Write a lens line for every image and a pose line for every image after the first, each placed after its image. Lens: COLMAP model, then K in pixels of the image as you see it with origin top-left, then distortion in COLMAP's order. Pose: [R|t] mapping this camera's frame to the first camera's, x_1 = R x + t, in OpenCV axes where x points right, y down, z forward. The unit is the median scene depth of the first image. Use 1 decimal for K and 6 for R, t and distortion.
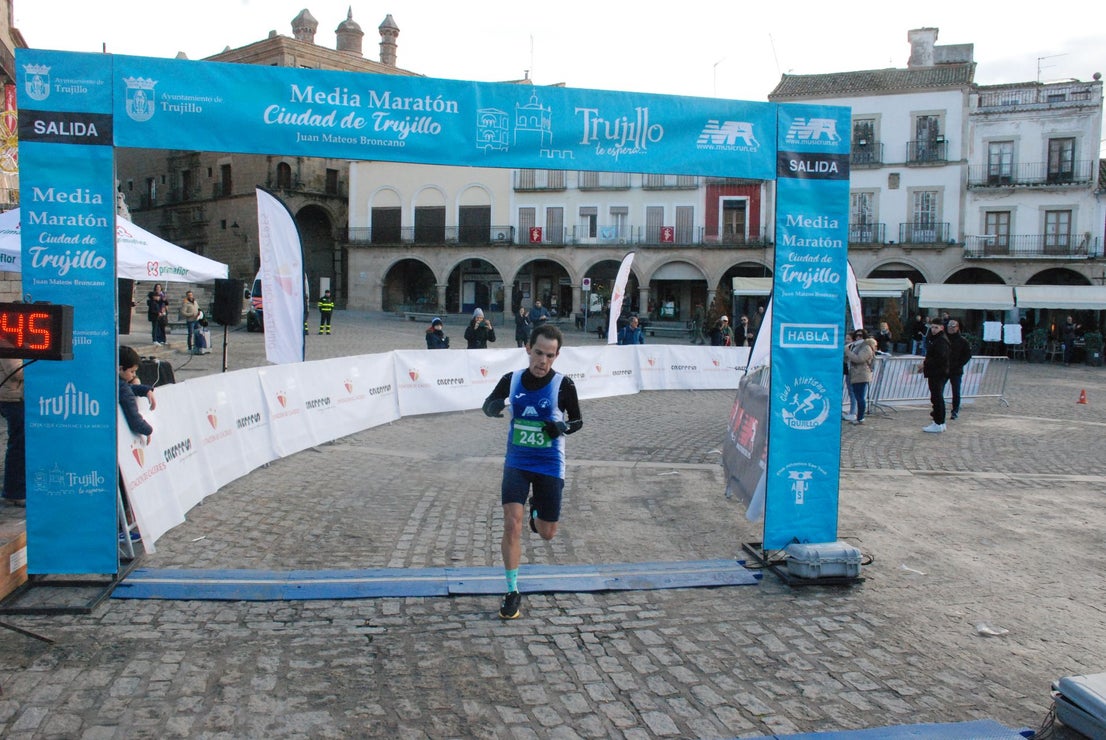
lens RADIAL K [[927.3, 0, 547.9], [0, 927.3, 379.2], [0, 0, 1]] dist [-0.137953, 0.141831]
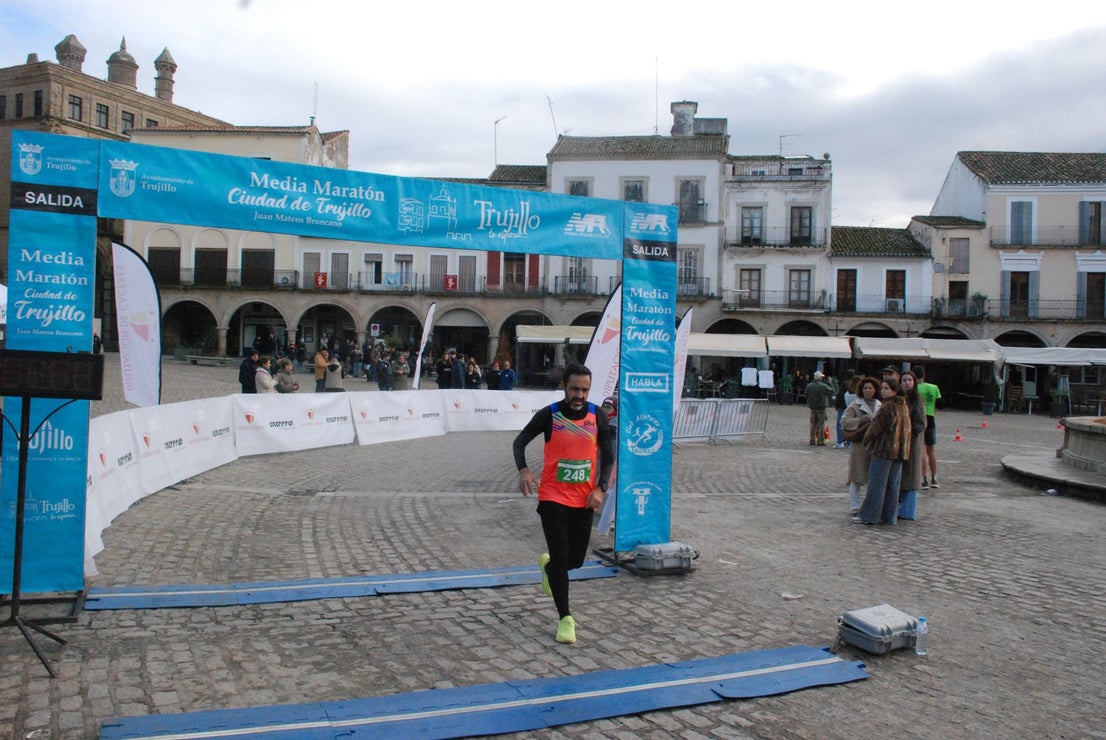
lens RADIAL K [[925.7, 0, 550.9], [0, 925.7, 375.7], [0, 0, 1]] dist [-0.133352, 0.133124]
pose [[0.968165, 0.004741, 0.250270, -0.169262], [0.008199, 0.998684, -0.050636, 0.008319], [-0.250180, 0.051076, 0.966851, -0.215697]]
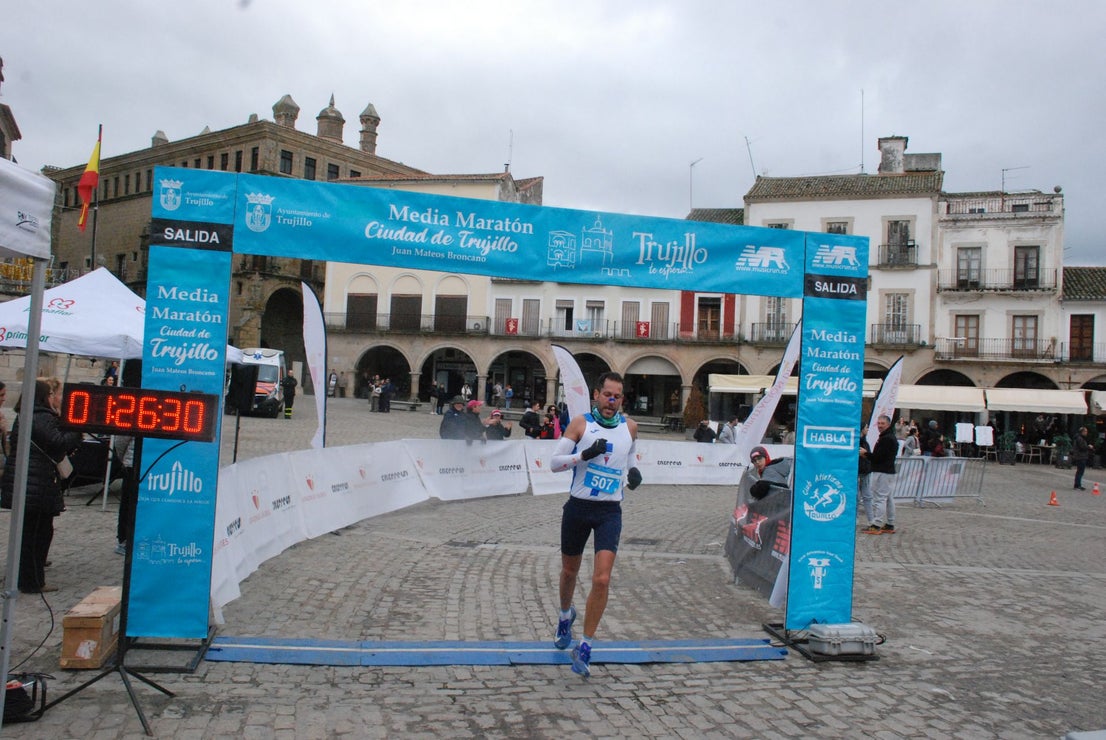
lens RADIAL K [[945.8, 0, 545.1], [0, 945.8, 374.6], [0, 0, 1]] dist [-0.123982, 0.141960]
pose [[0.998933, 0.029138, 0.035821, -0.104473], [-0.025339, 0.994433, -0.102278, 0.002806], [-0.038601, 0.101261, 0.994111, -0.137742]]
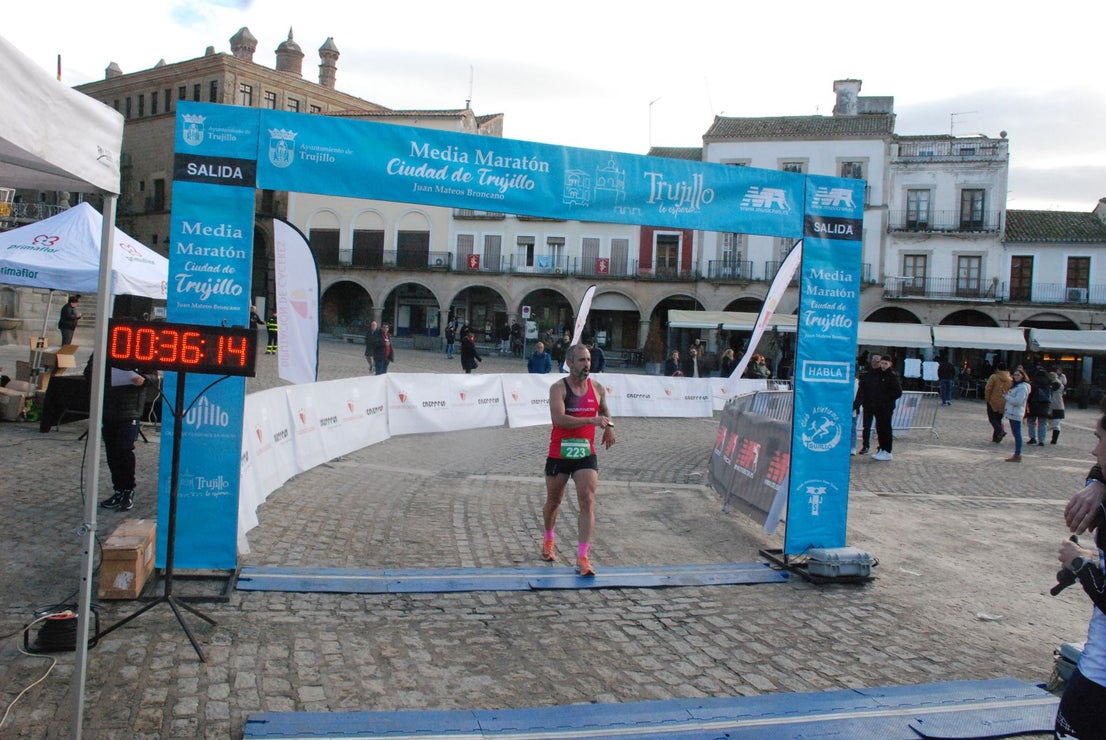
lens RADIAL K [[926.5, 0, 547.4], [0, 926.5, 374.2], [0, 0, 1]] dist [-0.133437, 0.136375]
pose [[0.995577, 0.026265, 0.090208, -0.177462], [-0.023256, 0.999143, -0.034252, 0.004720], [-0.091030, 0.032003, 0.995334, -0.137452]]
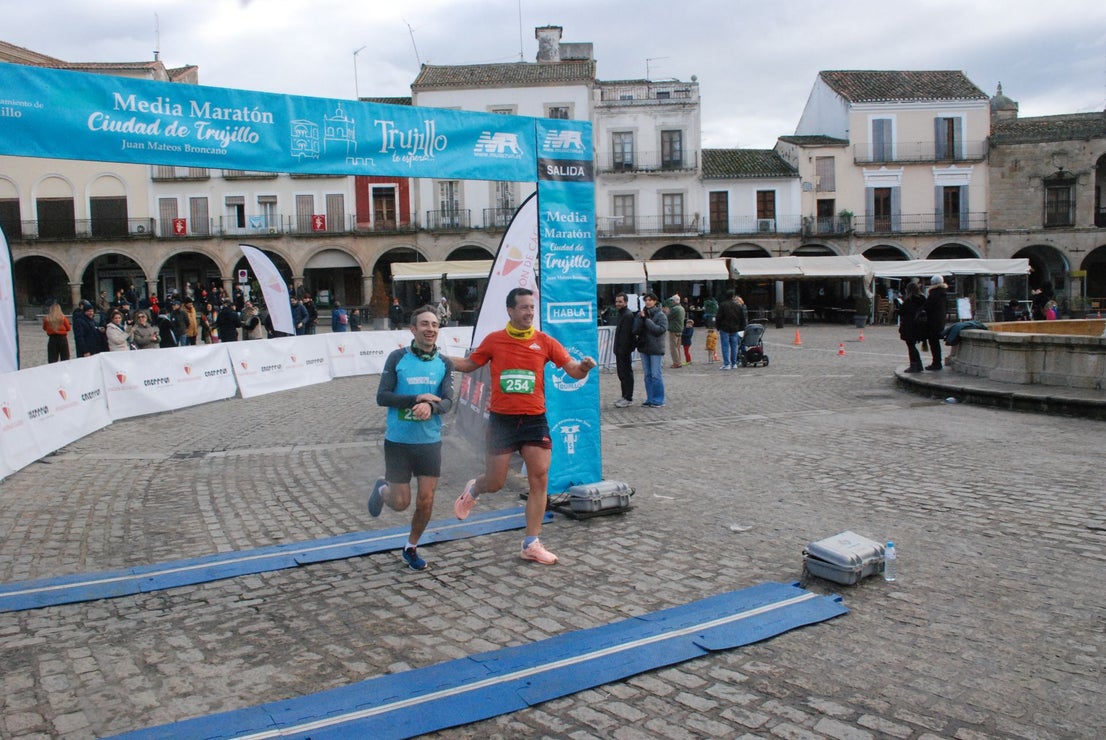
lens RADIAL K [[925.7, 0, 550.9], [0, 925.7, 375.7], [0, 0, 1]] dist [-0.133352, 0.133124]
pose [[0.923281, -0.074380, 0.376854, -0.198758], [0.069823, 0.997227, 0.025758, 0.002457], [-0.377725, 0.002531, 0.925914, -0.106917]]
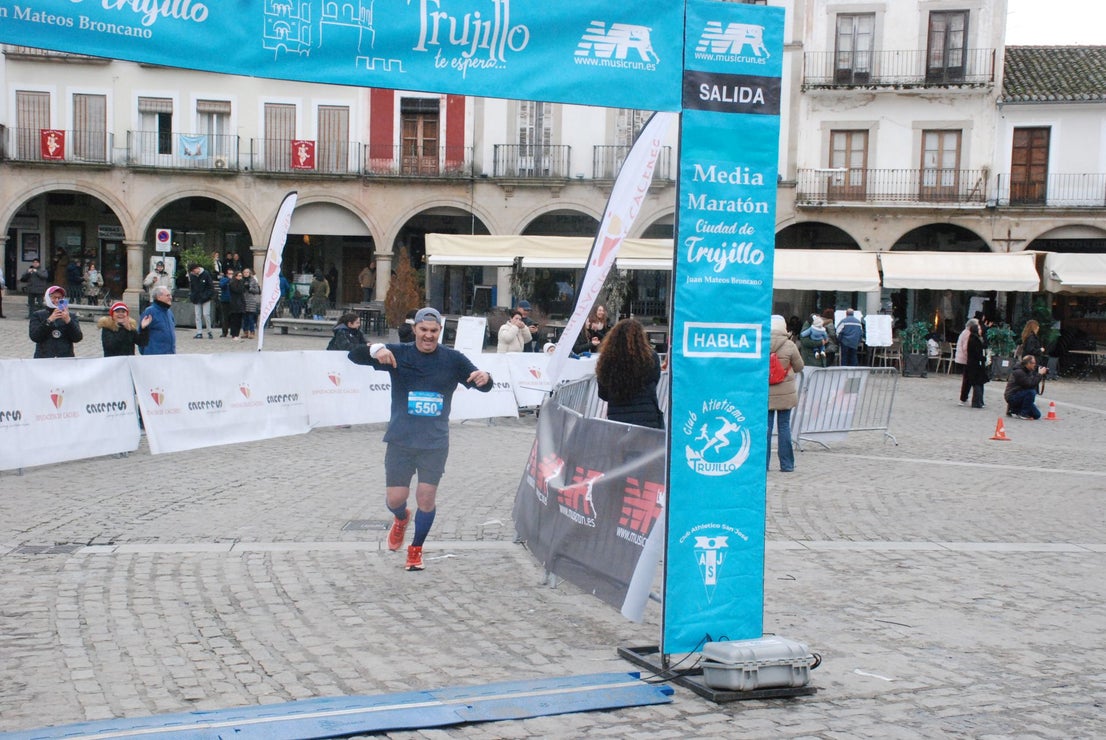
lens RADIAL K [[1652.2, 0, 544.6], [0, 1652.2, 382.1], [0, 0, 1]] dist [0.142430, 0.594135]
pose [[0.957140, -0.005413, 0.289573, -0.206295], [0.010324, 0.999828, -0.015432, 0.002489], [-0.289440, 0.017760, 0.957031, -0.157673]]
